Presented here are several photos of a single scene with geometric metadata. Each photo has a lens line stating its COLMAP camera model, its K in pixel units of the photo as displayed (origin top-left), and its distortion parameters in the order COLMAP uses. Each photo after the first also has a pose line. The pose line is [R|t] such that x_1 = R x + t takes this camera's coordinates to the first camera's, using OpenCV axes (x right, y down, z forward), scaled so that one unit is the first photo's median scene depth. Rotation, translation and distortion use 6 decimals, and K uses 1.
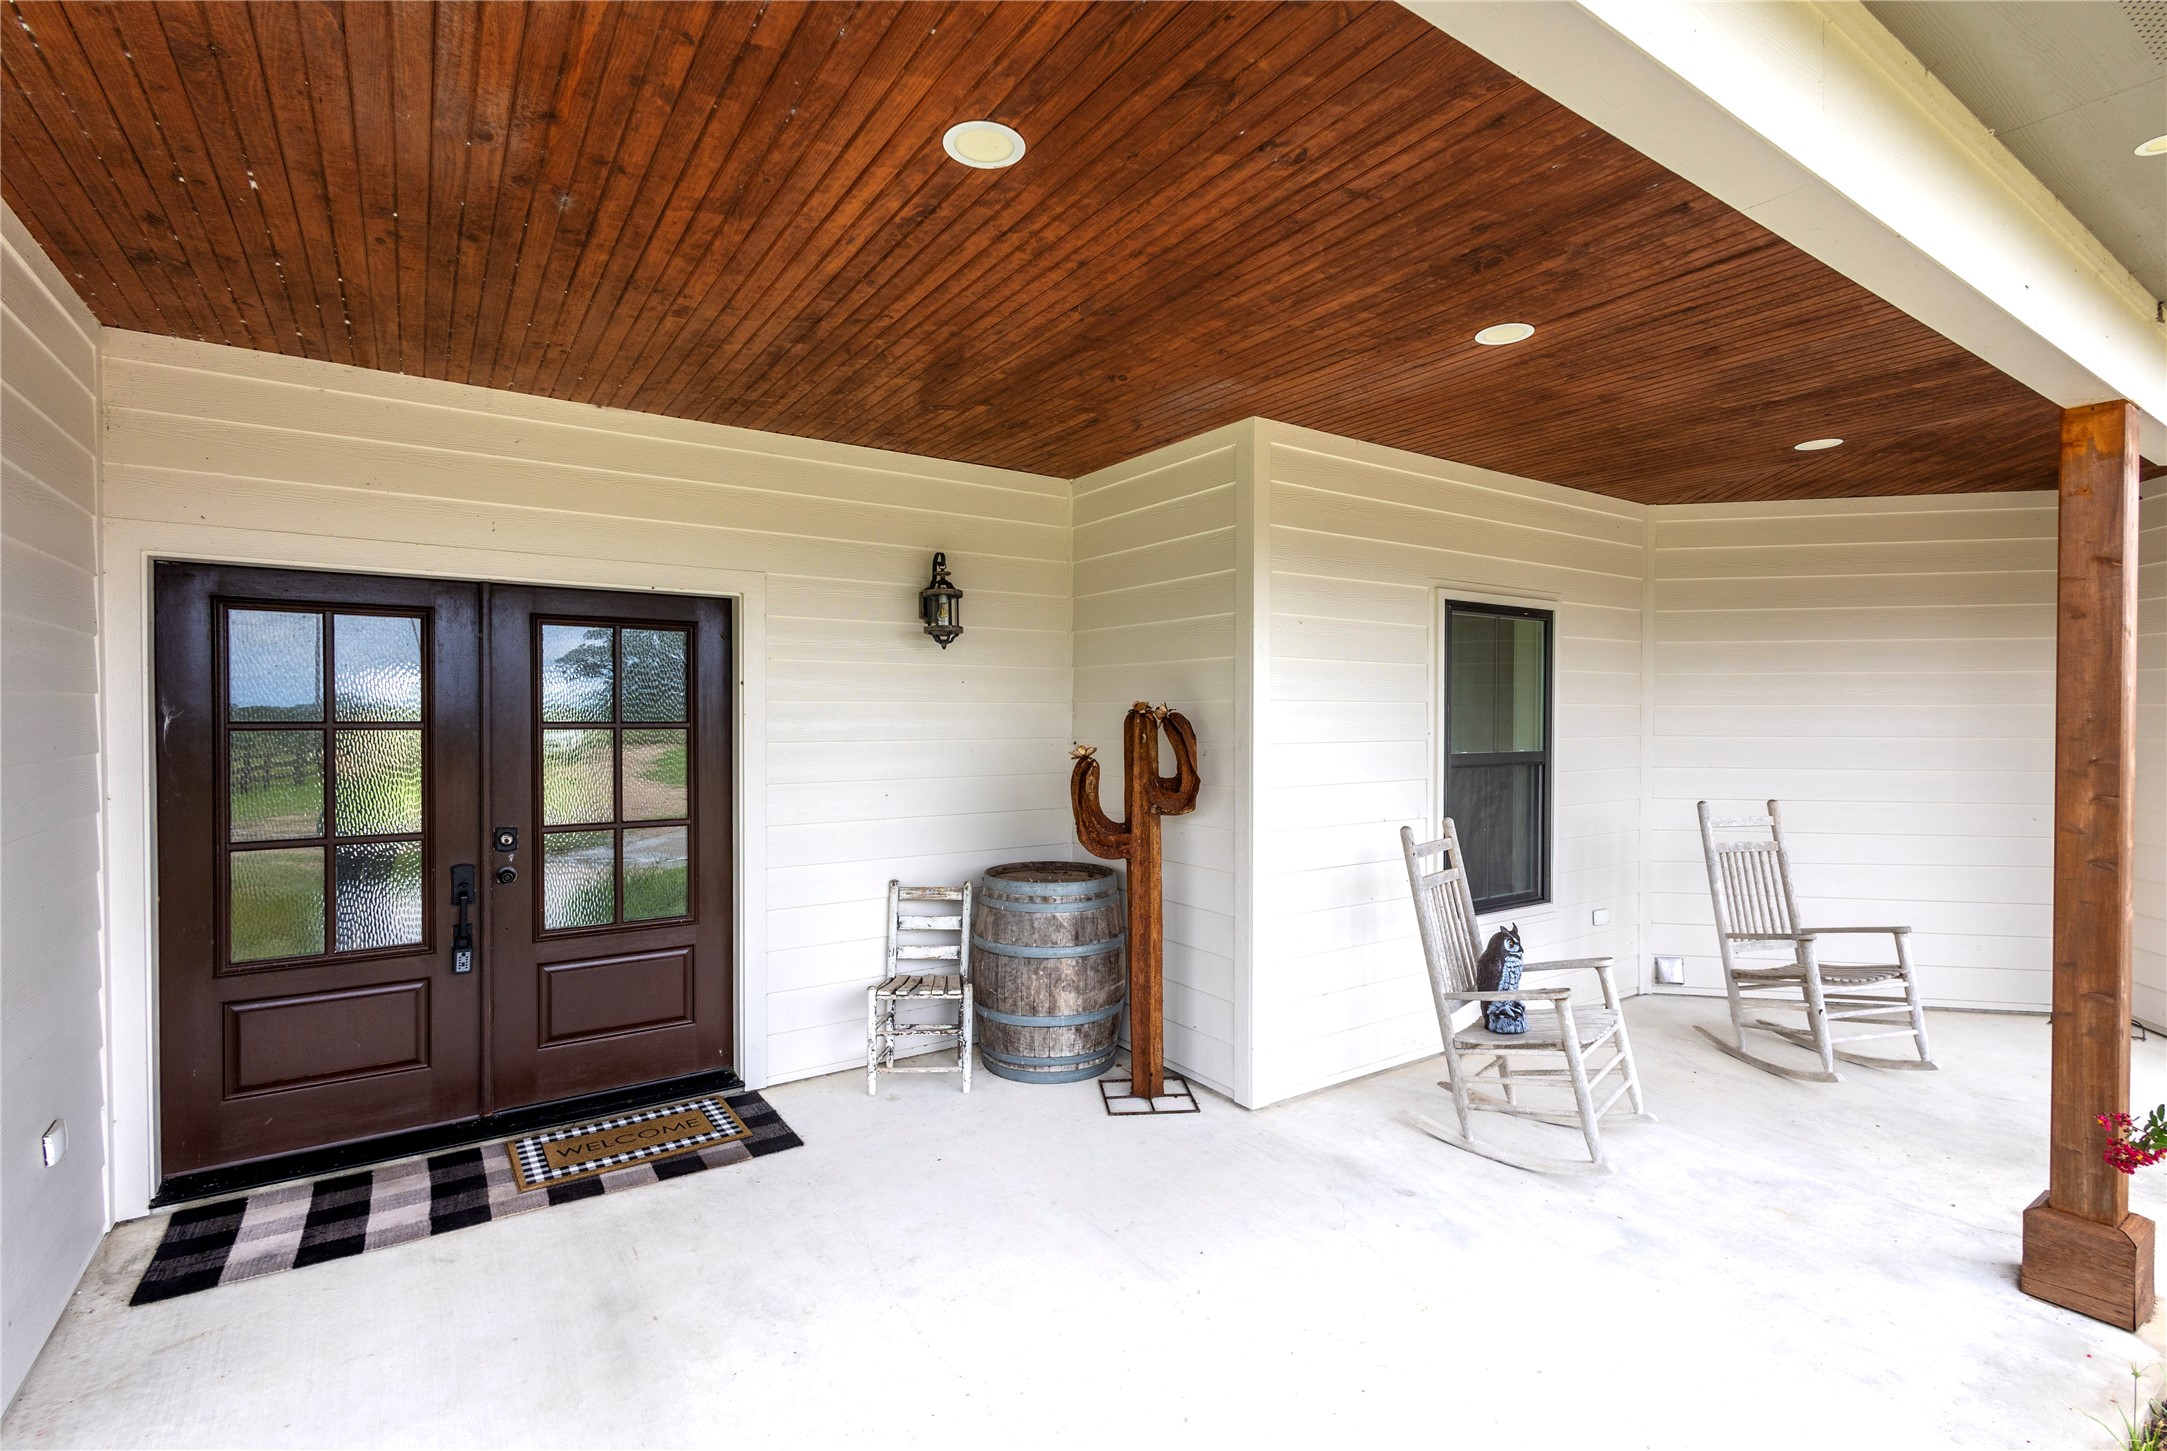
lens RADIAL K [[996.7, 0, 1088.9], [0, 996.7, 726.6], [0, 0, 1]] dist [0.004613, 0.000071]
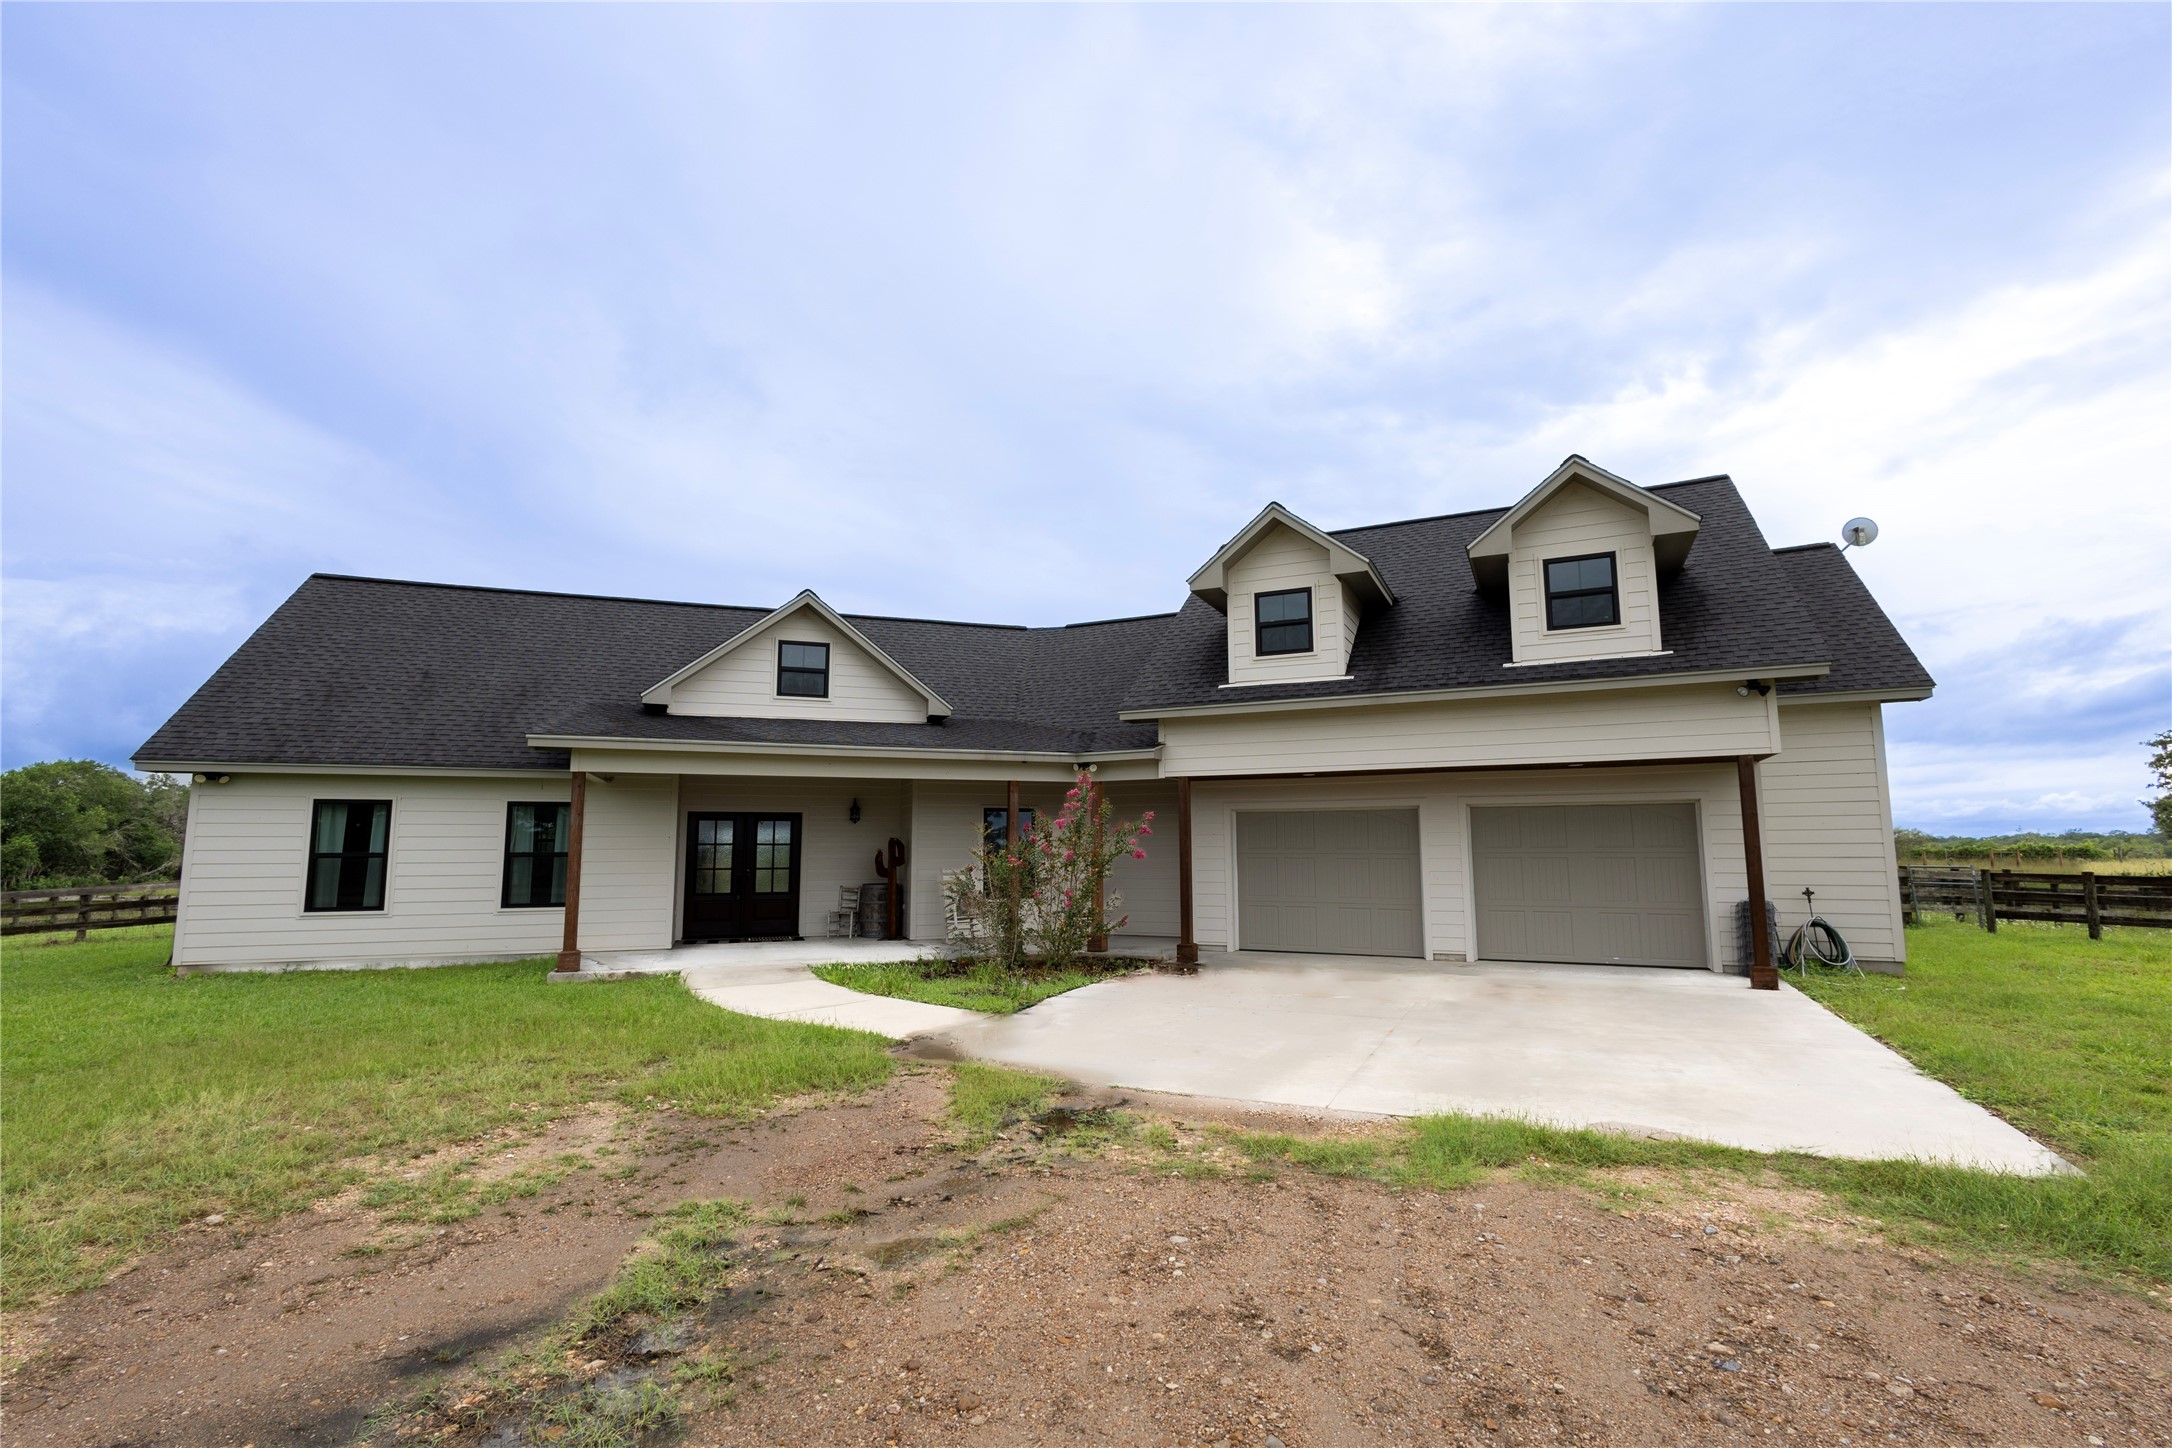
lens RADIAL K [[999.0, 0, 1091.4], [0, 999.0, 725.1], [0, 0, 1]] dist [0.004613, 0.000071]
pose [[0.966624, -0.035288, -0.253759, 1.868981], [0.001202, 0.991083, -0.133241, 0.062323], [0.256198, 0.128488, 0.958047, -2.699913]]
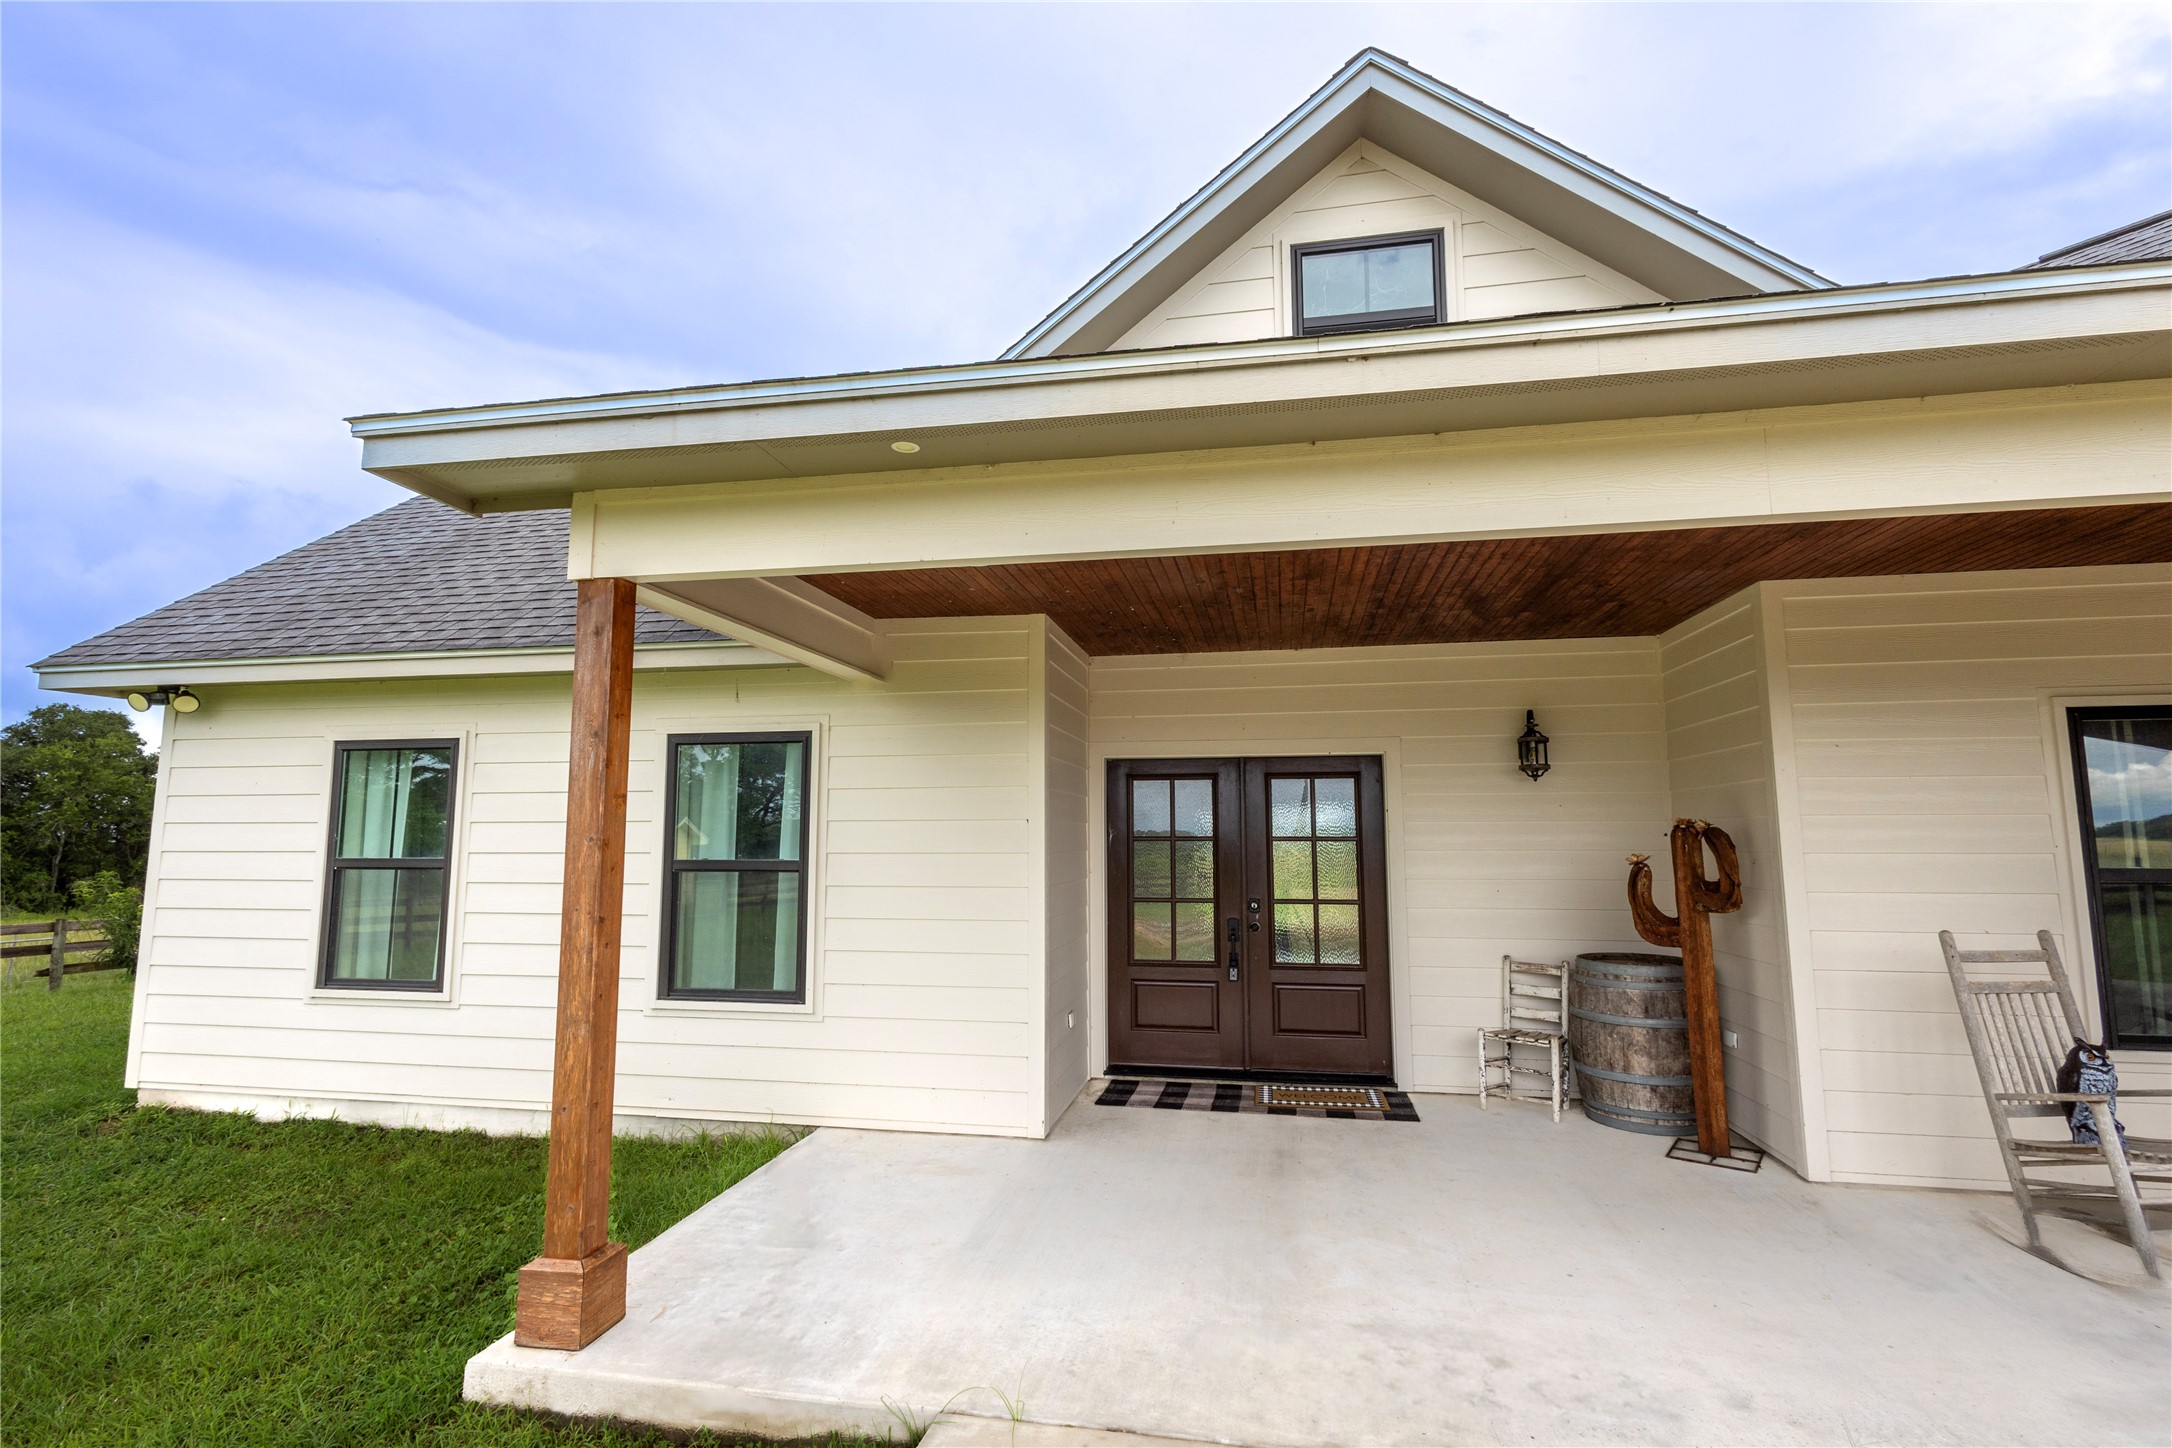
lens RADIAL K [[999.0, 0, 1091.4], [0, 999.0, 725.1], [0, 0, 1]] dist [0.004613, 0.000071]
pose [[0.708815, -0.083627, -0.700420, 0.414215], [-0.005288, 0.992290, -0.123827, 0.017960], [0.705375, 0.091474, 0.702907, -0.402305]]
